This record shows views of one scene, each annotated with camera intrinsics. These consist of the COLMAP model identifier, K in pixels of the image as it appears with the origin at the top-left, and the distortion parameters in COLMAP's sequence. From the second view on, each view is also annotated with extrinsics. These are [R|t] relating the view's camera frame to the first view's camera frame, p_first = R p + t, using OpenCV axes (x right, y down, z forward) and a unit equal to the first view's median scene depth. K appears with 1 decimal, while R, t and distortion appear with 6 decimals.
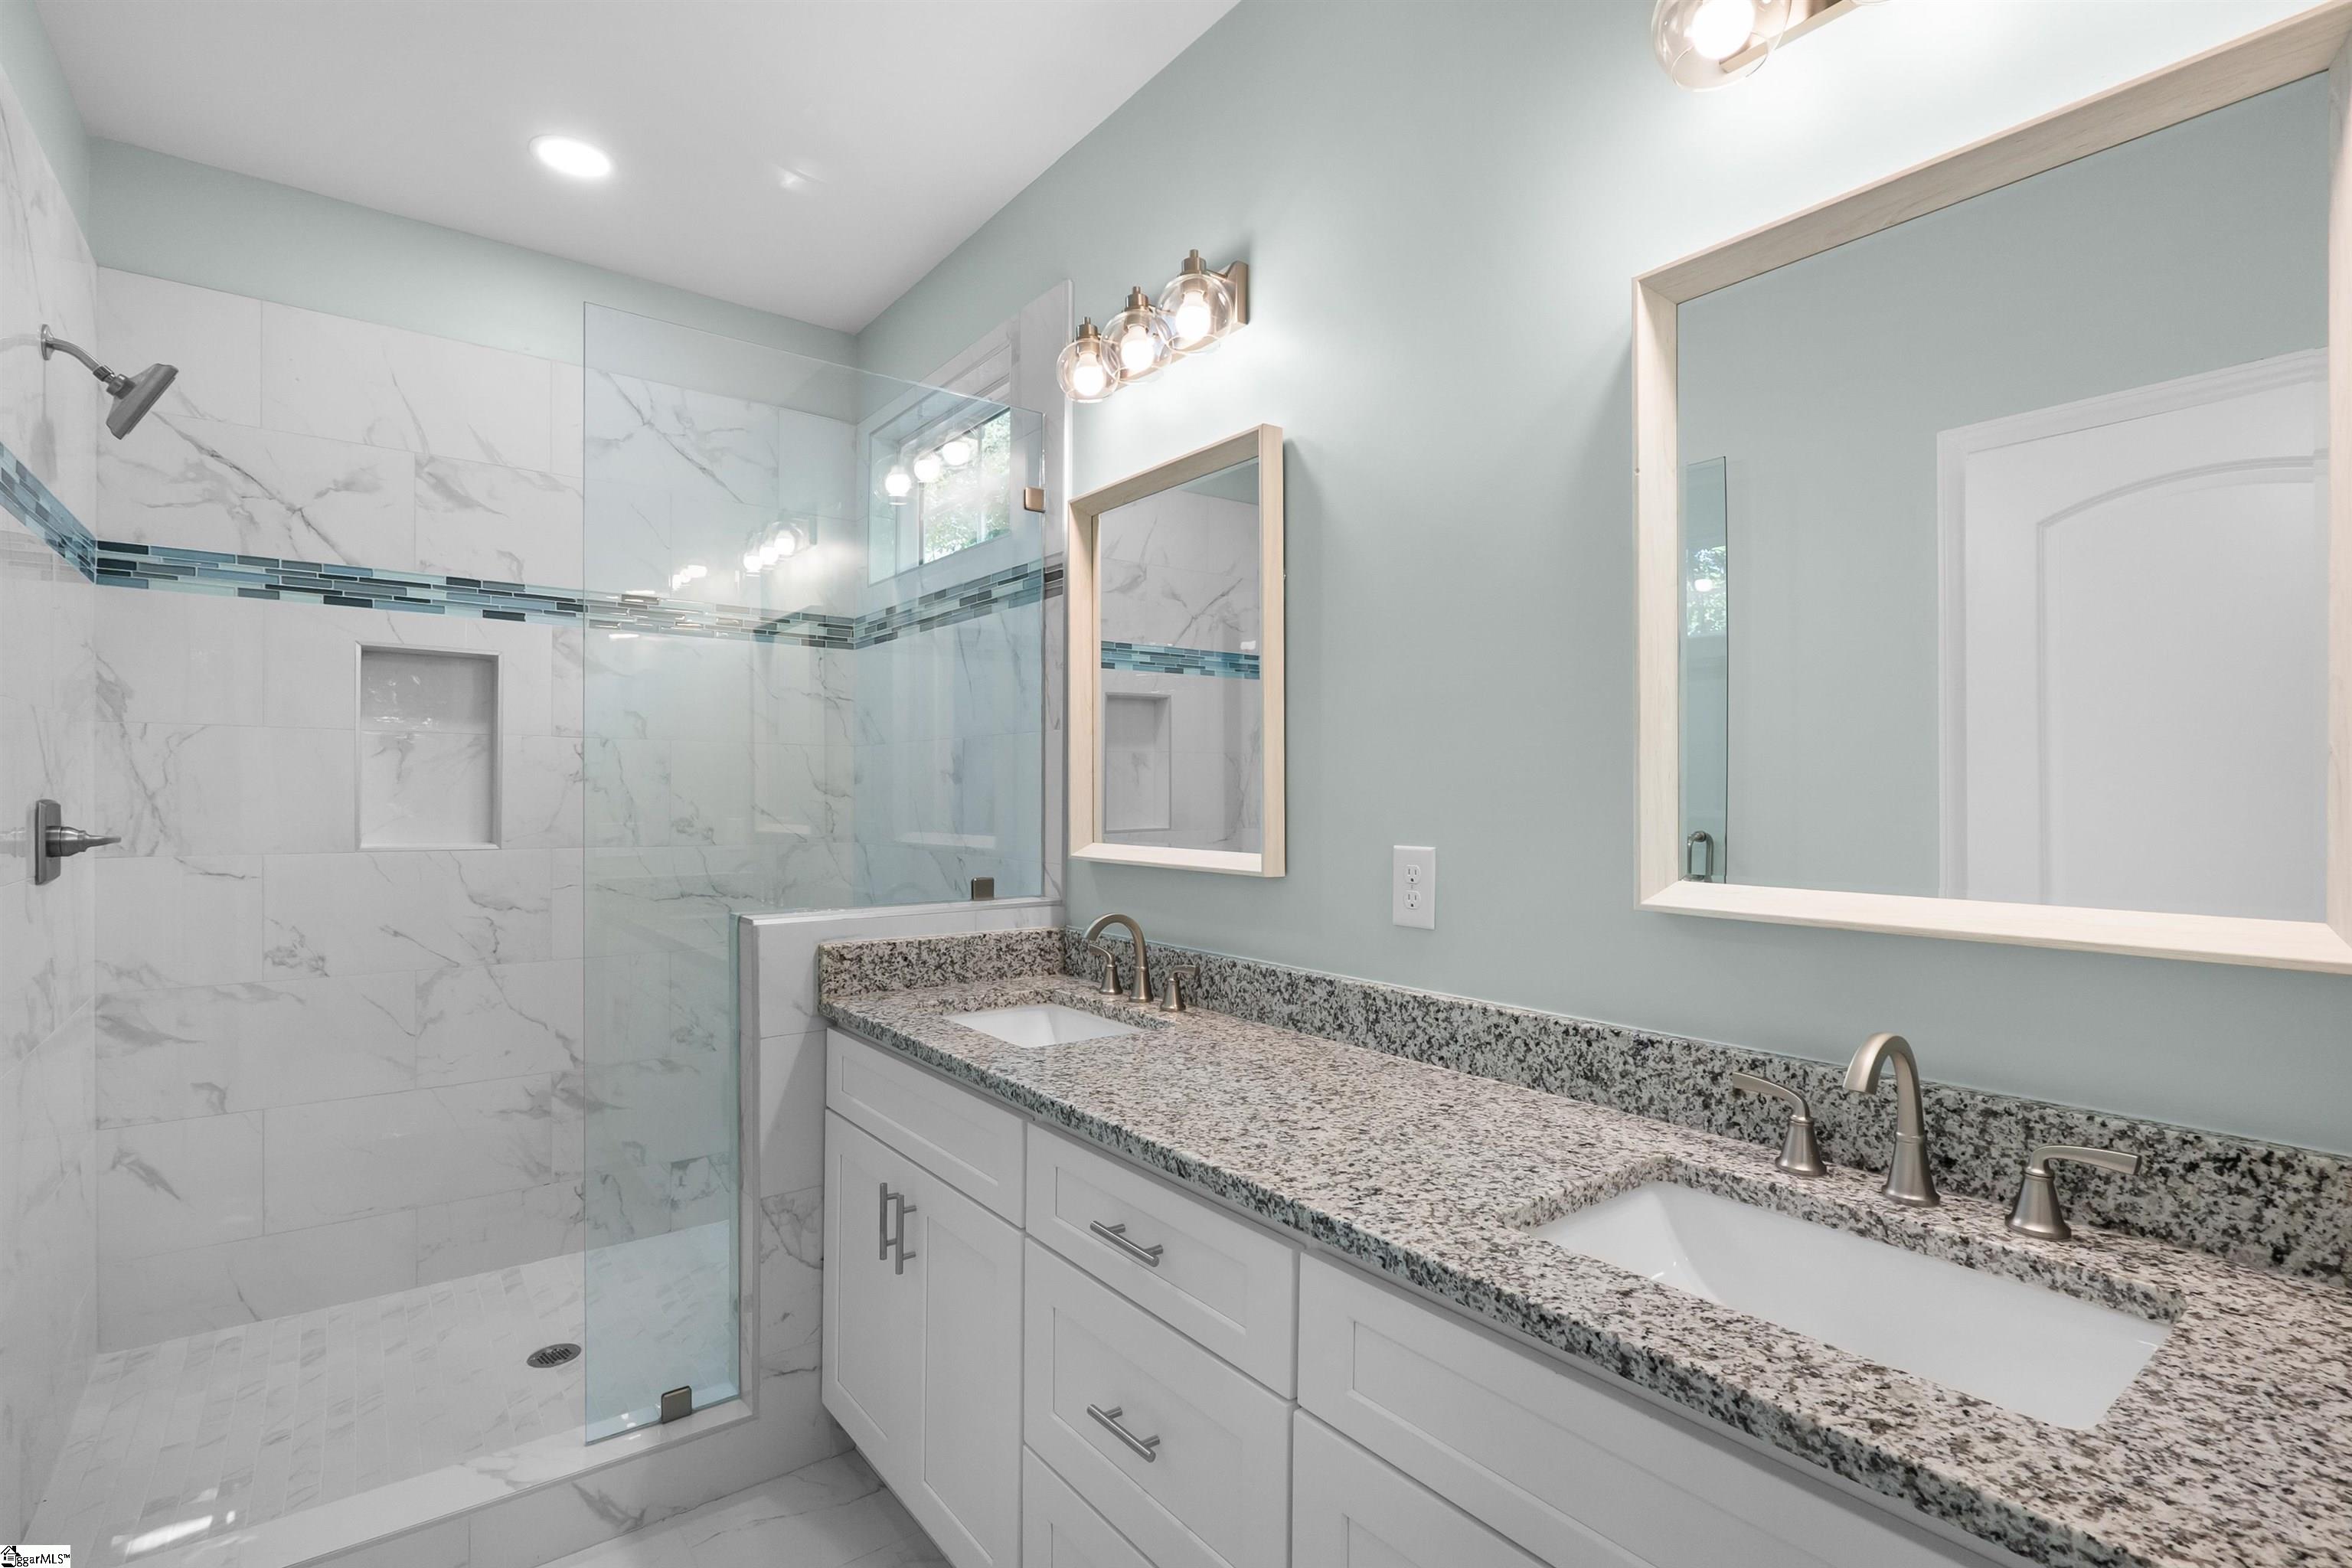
lens RADIAL K [[1094.2, 0, 1182.6], [0, 1094.2, 787.7], [0, 0, 1]] dist [-0.009314, 0.001895]
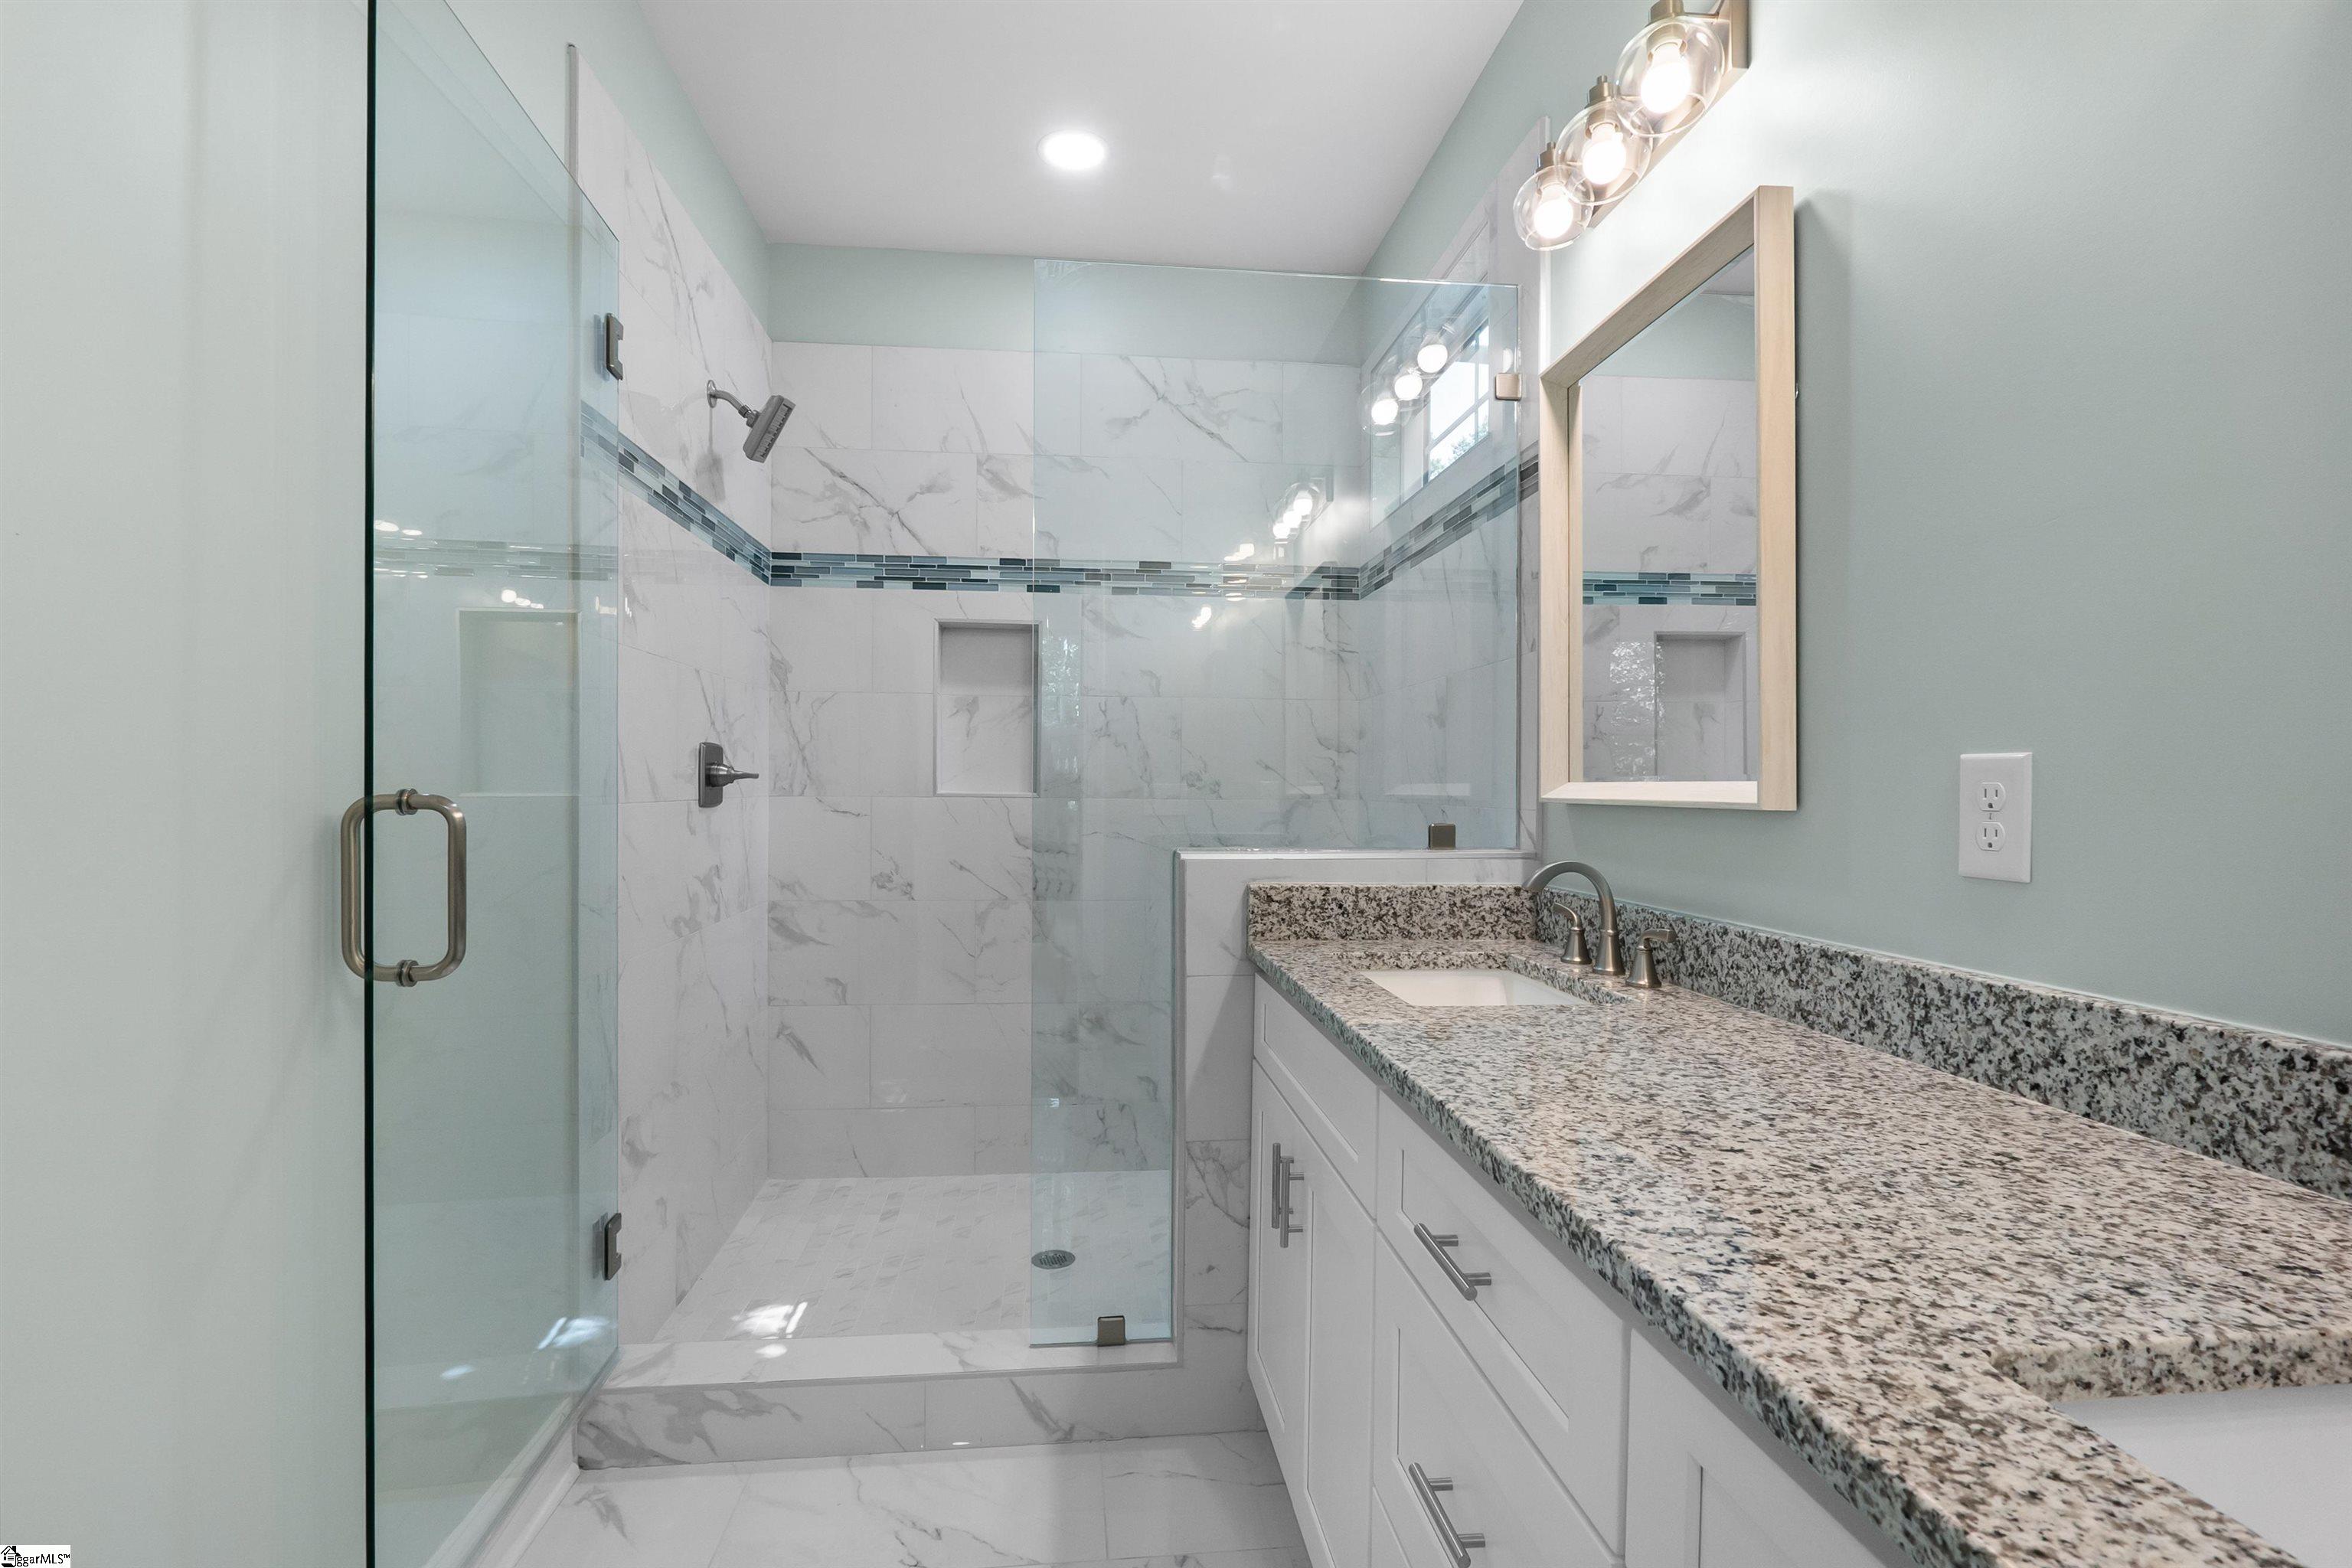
lens RADIAL K [[1094.2, 0, 1170.3], [0, 1094.2, 780.2], [0, 0, 1]] dist [-0.009314, 0.001895]
pose [[0.852909, -0.001467, -0.522057, 0.105783], [0.002490, 0.999996, 0.001258, 0.053660], [0.522054, -0.002373, 0.852909, 0.162656]]
